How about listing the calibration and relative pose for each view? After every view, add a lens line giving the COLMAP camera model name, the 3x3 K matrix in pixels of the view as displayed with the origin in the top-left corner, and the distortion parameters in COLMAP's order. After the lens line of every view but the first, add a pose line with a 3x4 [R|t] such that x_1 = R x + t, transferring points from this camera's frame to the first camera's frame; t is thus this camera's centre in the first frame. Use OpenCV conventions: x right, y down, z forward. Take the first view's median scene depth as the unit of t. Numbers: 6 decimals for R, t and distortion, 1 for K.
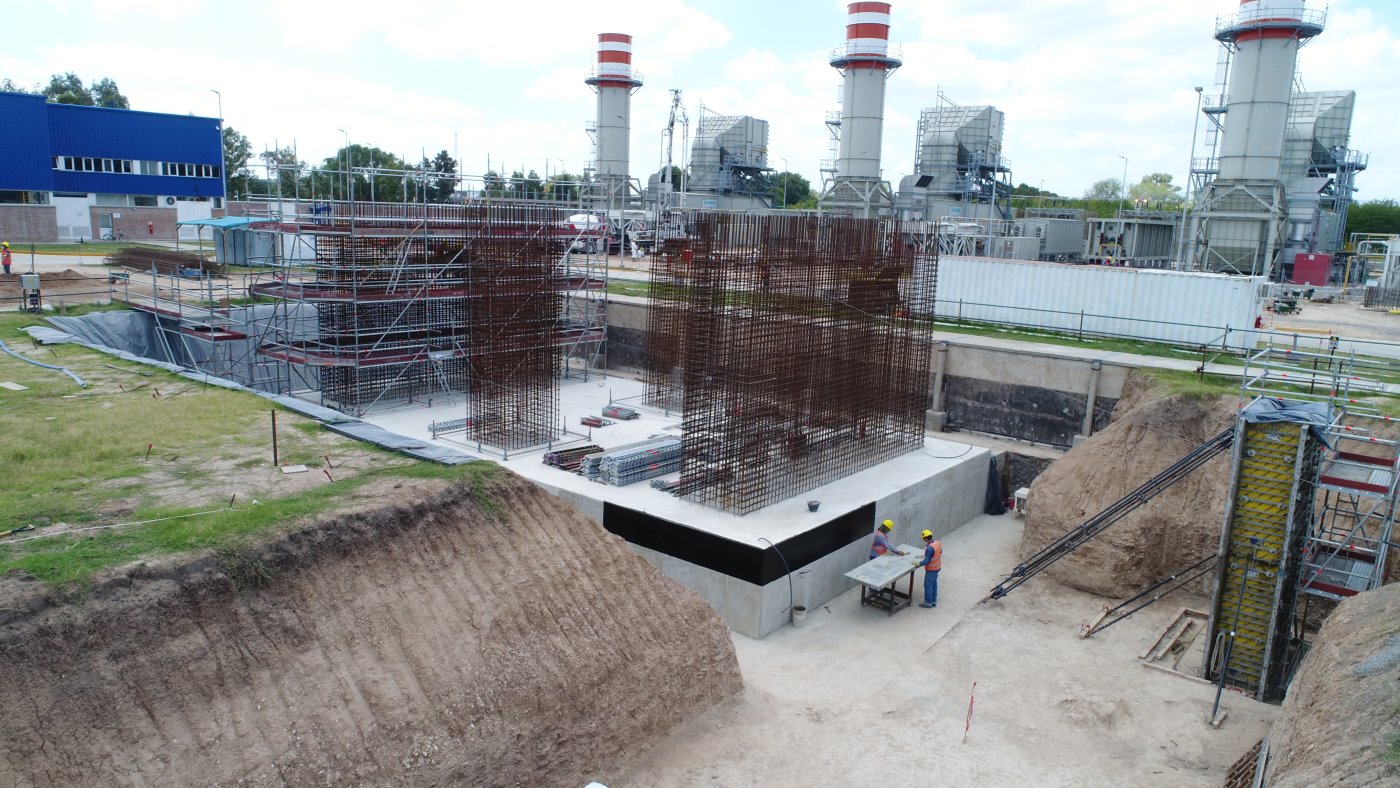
lens RADIAL K [[934.3, 0, 702.4], [0, 934.3, 398.7], [0, 0, 1]] dist [-0.003678, -0.000205]
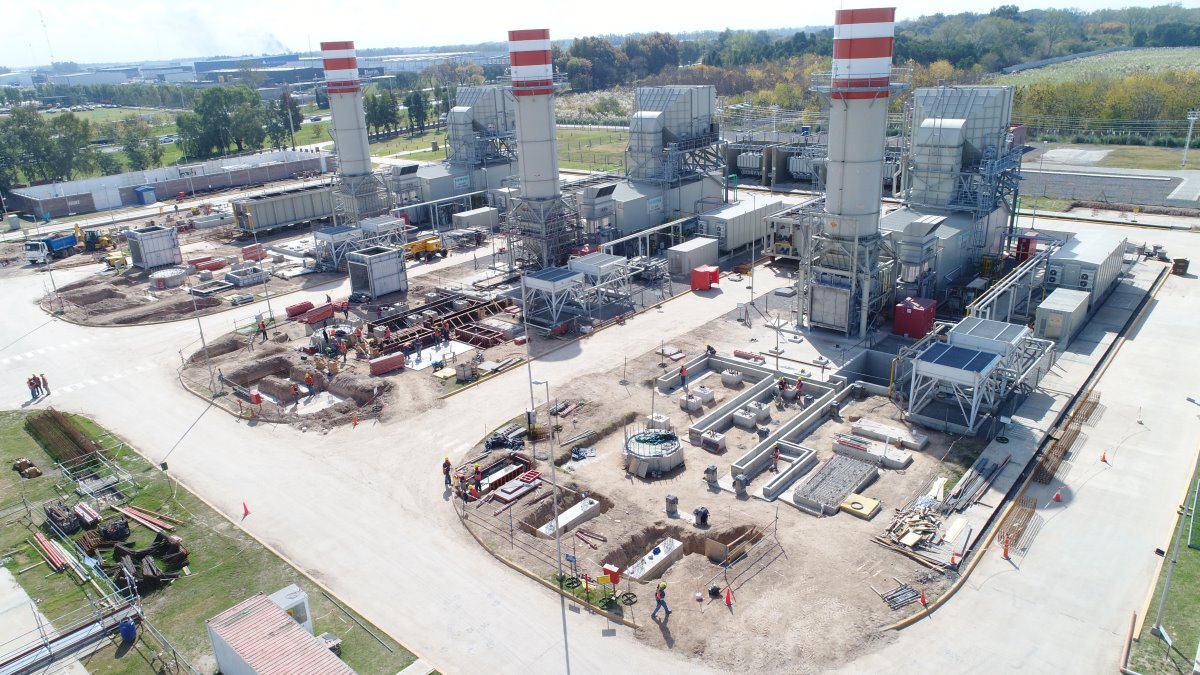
lens RADIAL K [[800.8, 0, 601.8], [0, 800.8, 343.9], [0, 0, 1]] dist [-0.003678, -0.000205]
pose [[0.995936, -0.066288, -0.060971, 0.346565], [0.075612, 0.983196, 0.166156, -0.267916], [0.048932, -0.170091, 0.984213, 0.110959]]
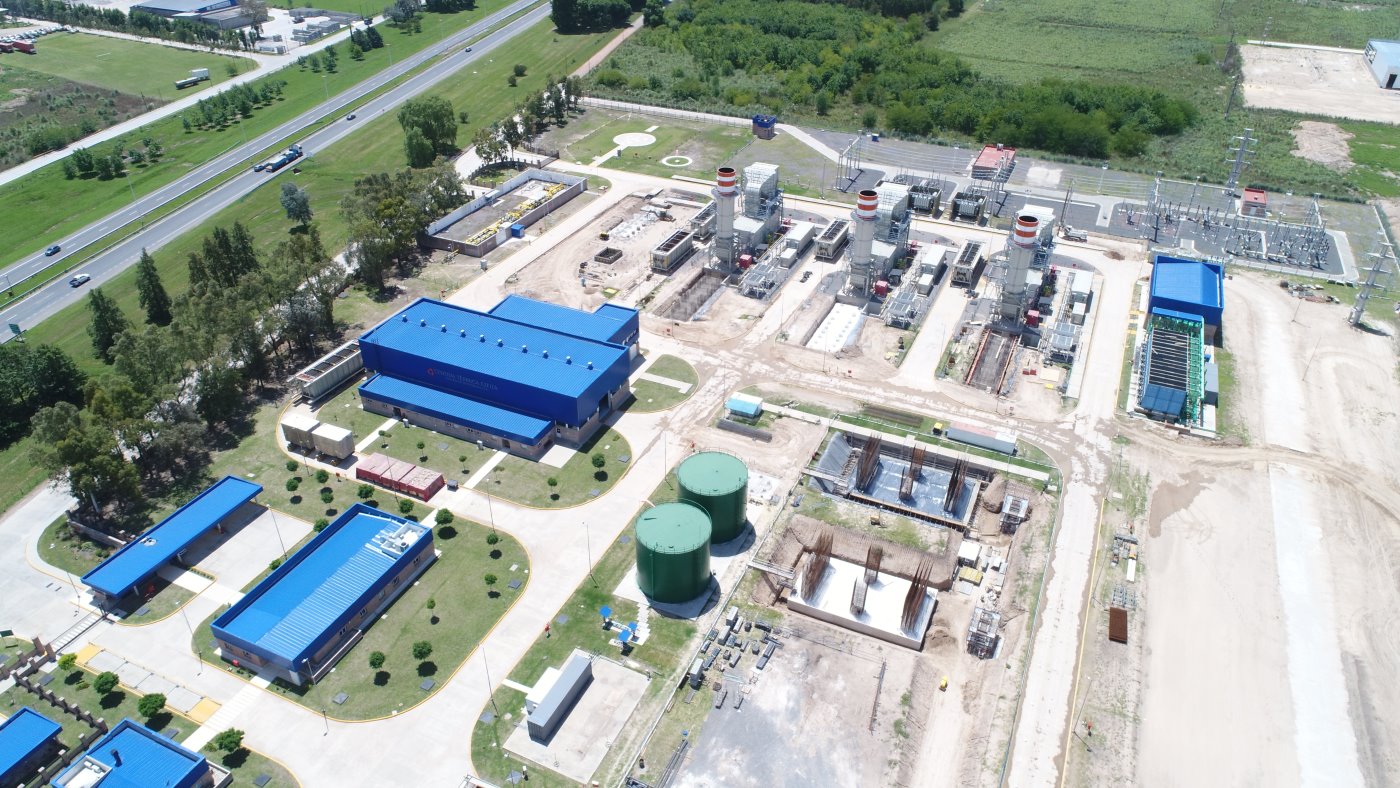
lens RADIAL K [[934.3, 0, 700.4], [0, 934.3, 402.4], [0, 0, 1]] dist [-0.003678, -0.000205]
pose [[0.967483, -0.163324, 0.193137, -0.893606], [0.076827, 0.917256, 0.390818, -1.051173], [-0.240986, -0.363271, 0.899978, -1.373803]]
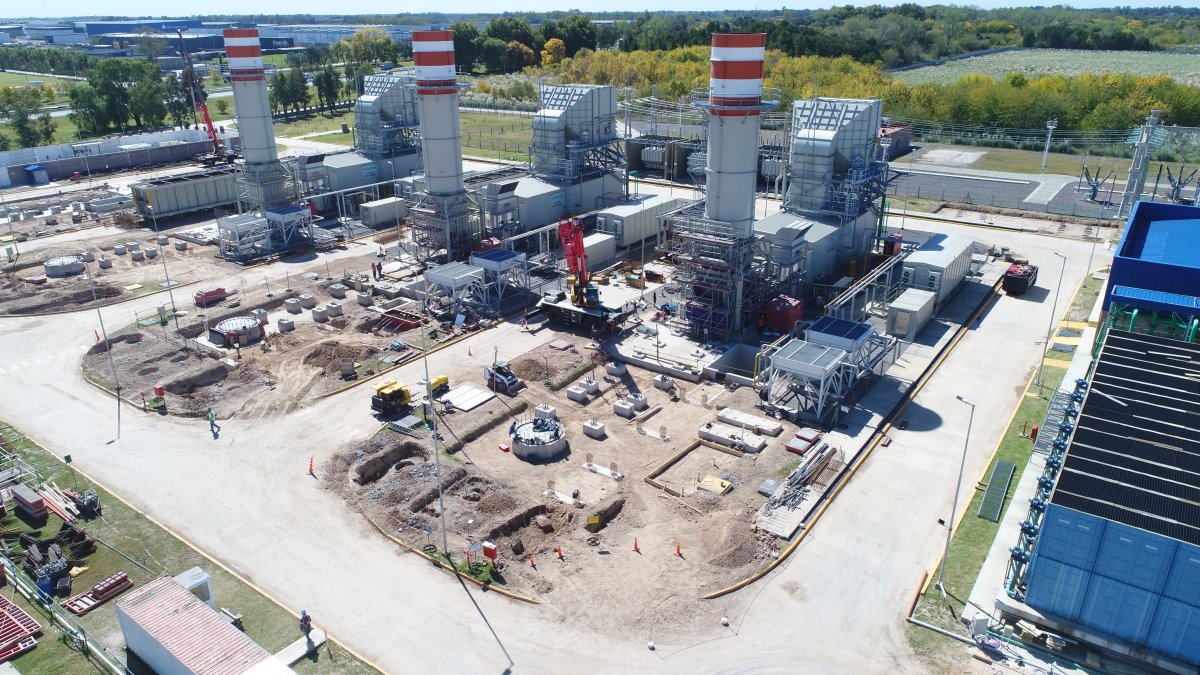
lens RADIAL K [[800.8, 0, 601.7], [0, 800.8, 342.3], [0, 0, 1]] dist [-0.003678, -0.000205]
pose [[0.997347, -0.063247, 0.036052, 0.377635], [0.055007, 0.979079, 0.195905, -0.291915], [-0.047688, -0.193402, 0.979960, 0.053195]]
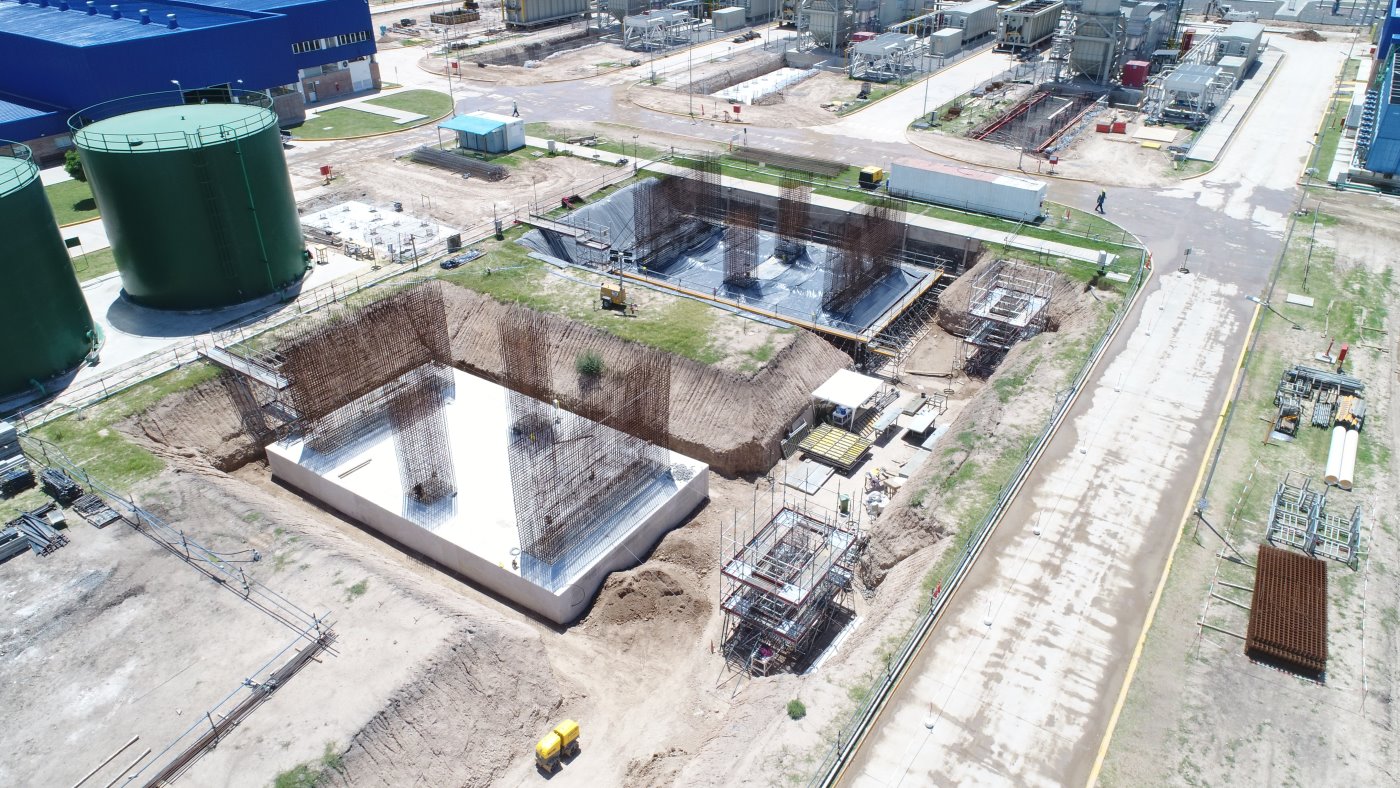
lens RADIAL K [[934.3, 0, 701.3], [0, 934.3, 395.9], [0, 0, 1]] dist [-0.003678, -0.000205]
pose [[0.995046, -0.080304, 0.058609, -0.166120], [0.055976, 0.939744, 0.337265, -0.186876], [-0.082161, -0.332314, 0.939583, -0.505035]]
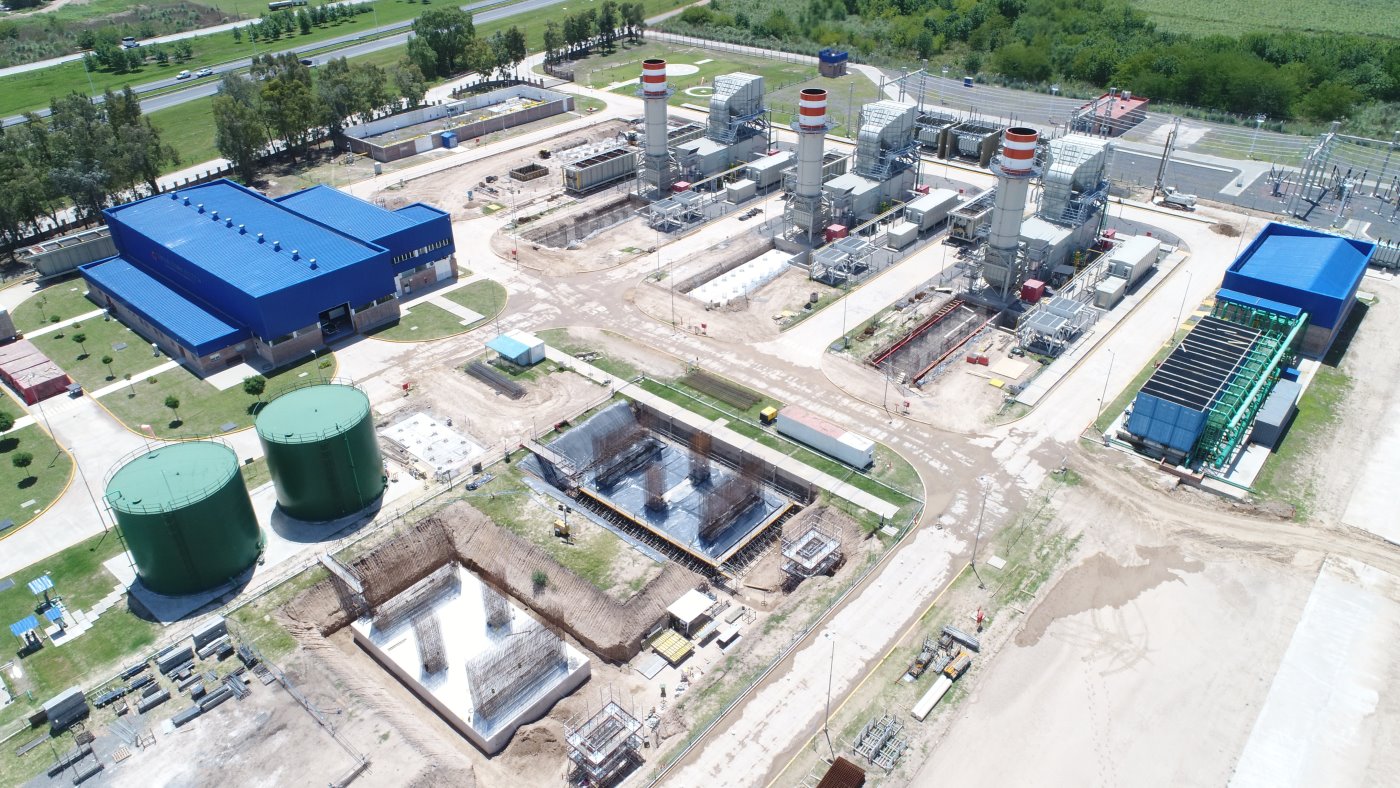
lens RADIAL K [[934.3, 0, 701.2], [0, 934.3, 400.0], [0, 0, 1]] dist [-0.003678, -0.000205]
pose [[0.998361, -0.023936, -0.051981, 0.067498], [0.040819, 0.934479, 0.353669, -0.601626], [0.040109, -0.355211, 0.933925, -0.847221]]
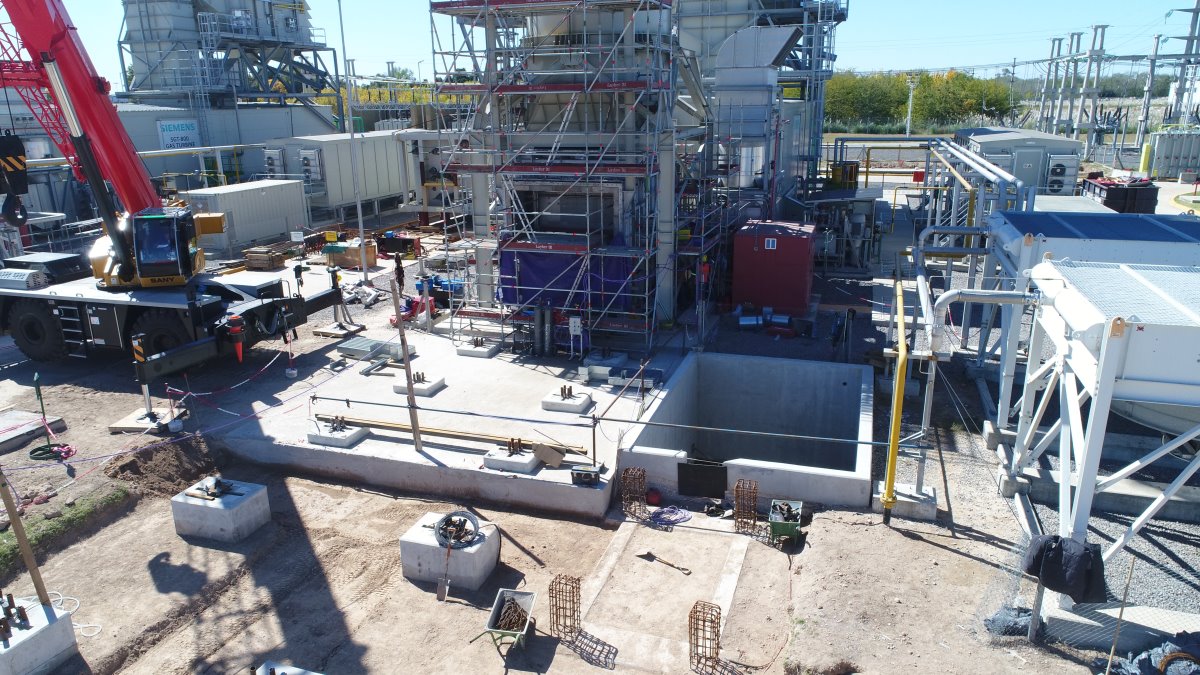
lens RADIAL K [[800.8, 0, 600.5], [0, 800.8, 337.9], [0, 0, 1]] dist [-0.003678, -0.000205]
pose [[0.935584, -0.149480, 0.319904, 0.448185], [0.117341, 0.986104, 0.117599, -0.149856], [-0.333037, -0.072486, 0.940123, 0.668895]]
